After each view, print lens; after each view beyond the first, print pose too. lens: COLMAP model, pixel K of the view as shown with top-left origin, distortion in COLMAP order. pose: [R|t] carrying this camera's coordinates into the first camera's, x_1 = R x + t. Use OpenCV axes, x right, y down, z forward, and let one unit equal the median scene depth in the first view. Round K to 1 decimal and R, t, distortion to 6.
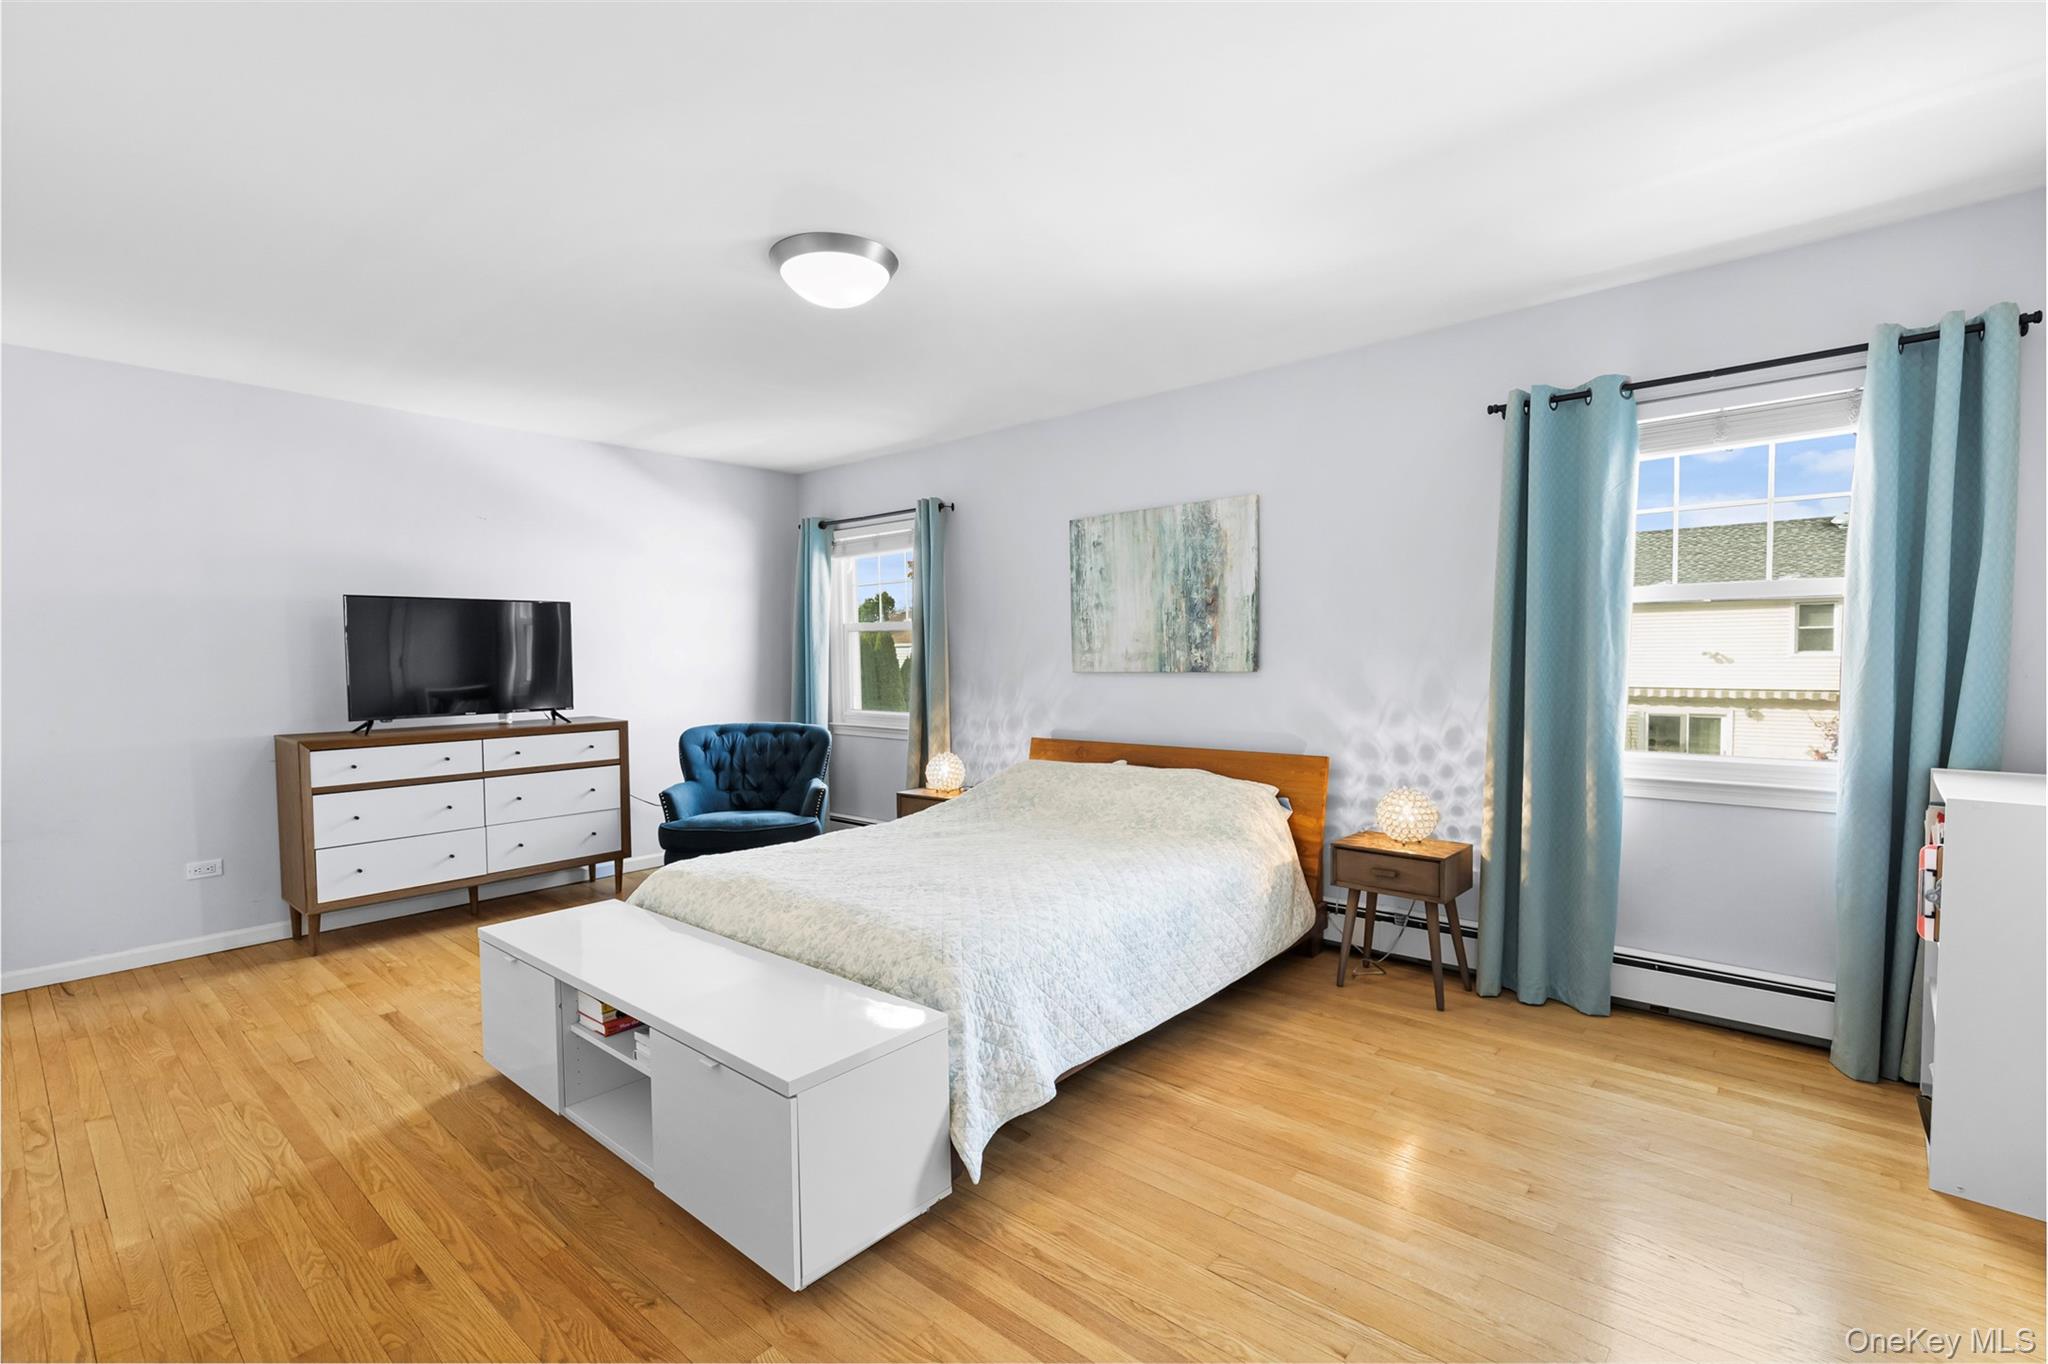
lens RADIAL K [[918.5, 0, 1026.4], [0, 918.5, 691.6], [0, 0, 1]] dist [0.013213, 0.000306]
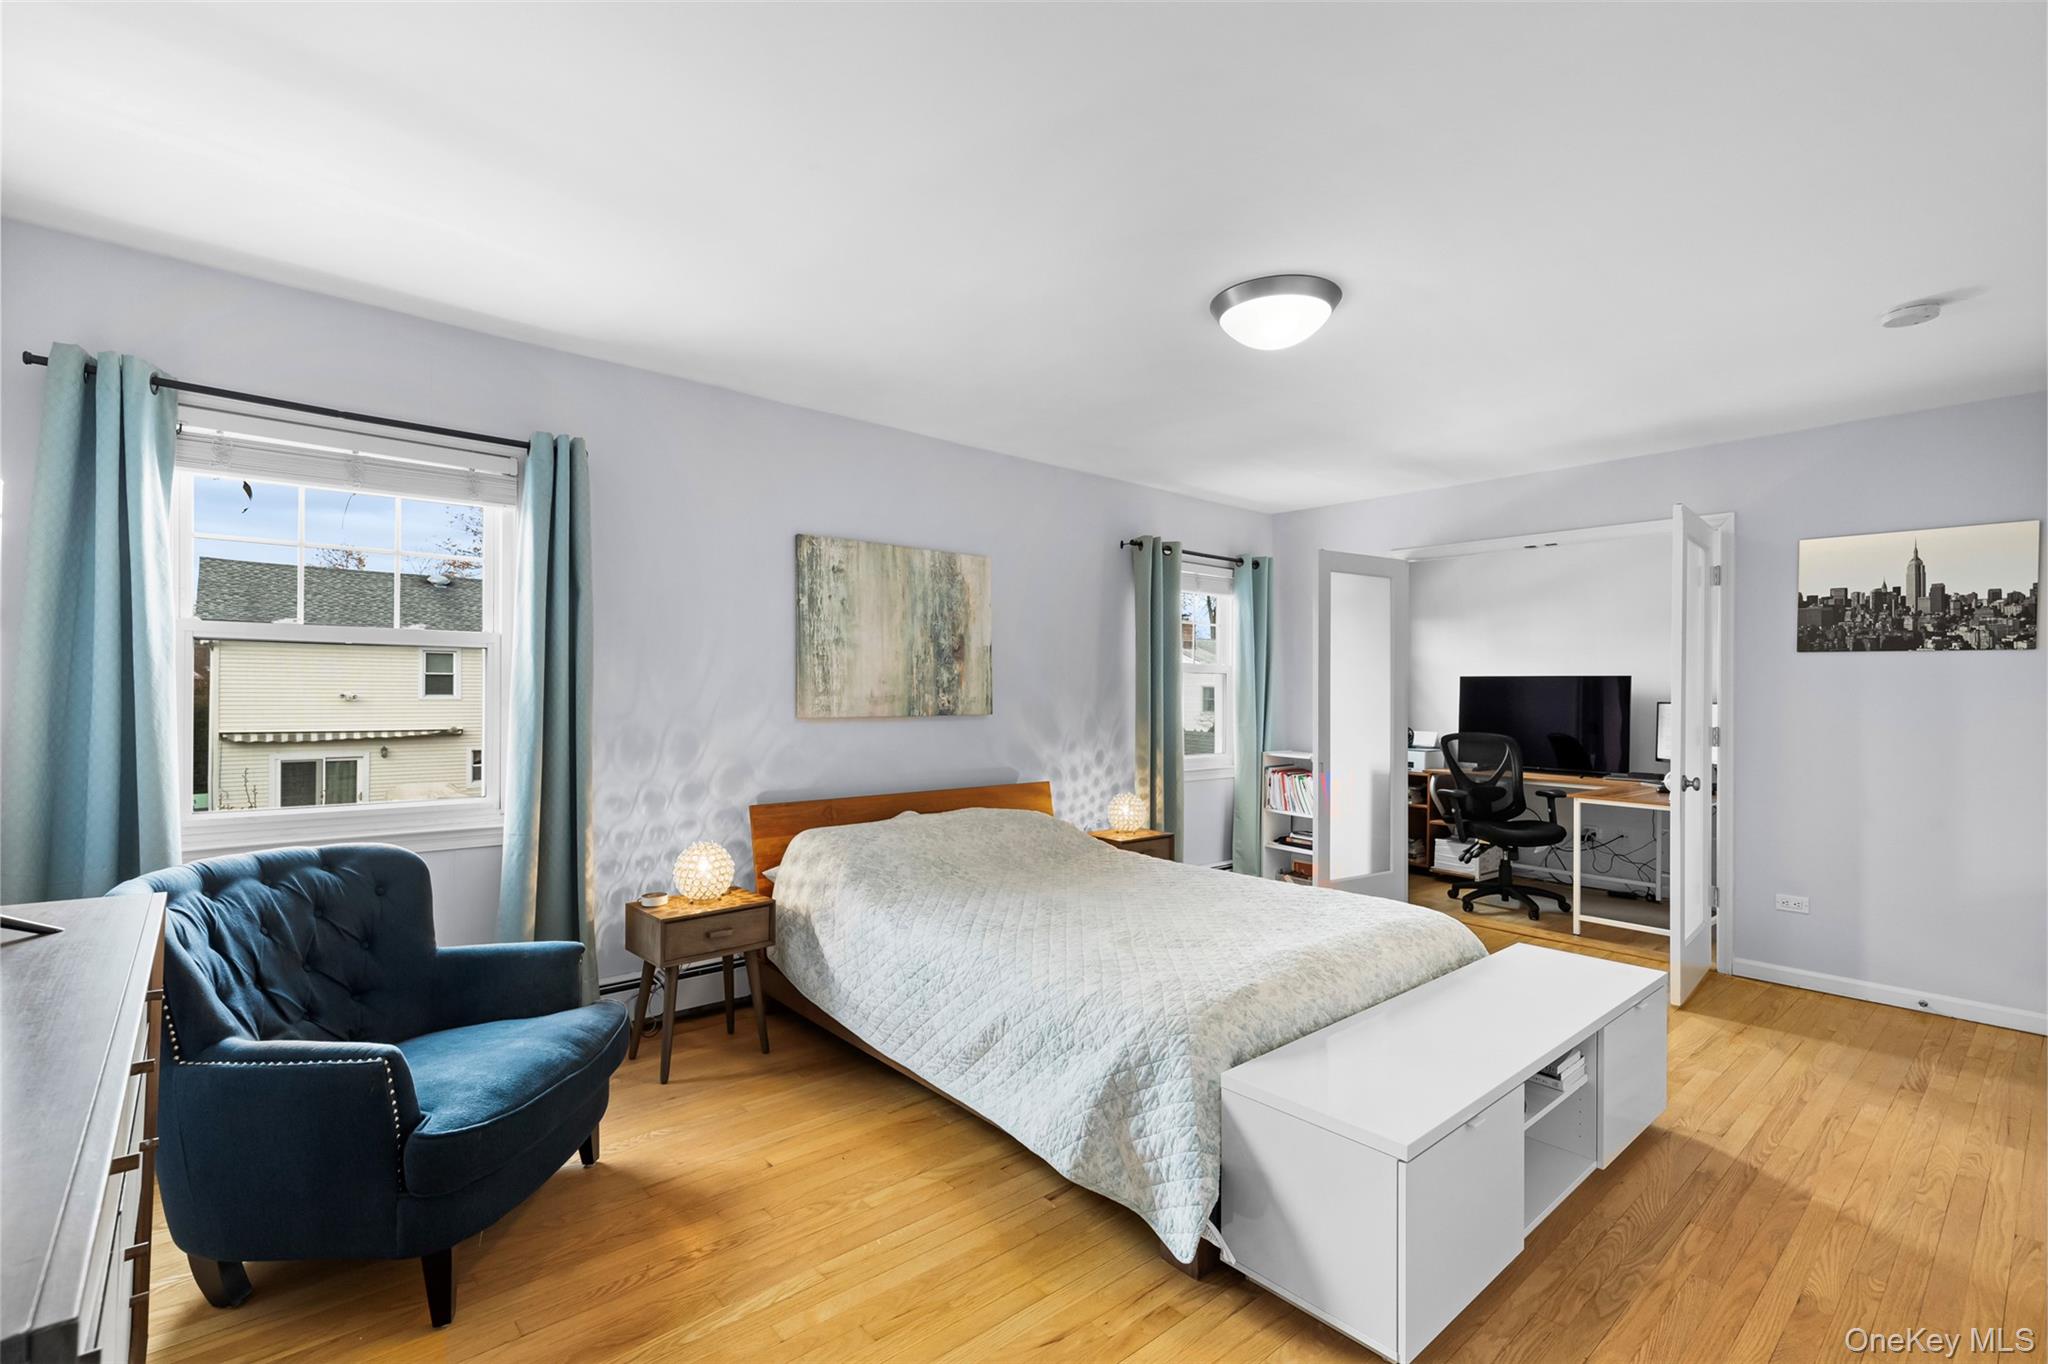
lens RADIAL K [[918.5, 0, 1026.4], [0, 918.5, 691.6], [0, 0, 1]] dist [0.013213, 0.000306]
pose [[0.133191, 0.013187, 0.991003, -0.800686], [0.031378, 0.999354, -0.017515, -0.026299], [-0.990594, 0.033429, 0.132691, 0.751379]]
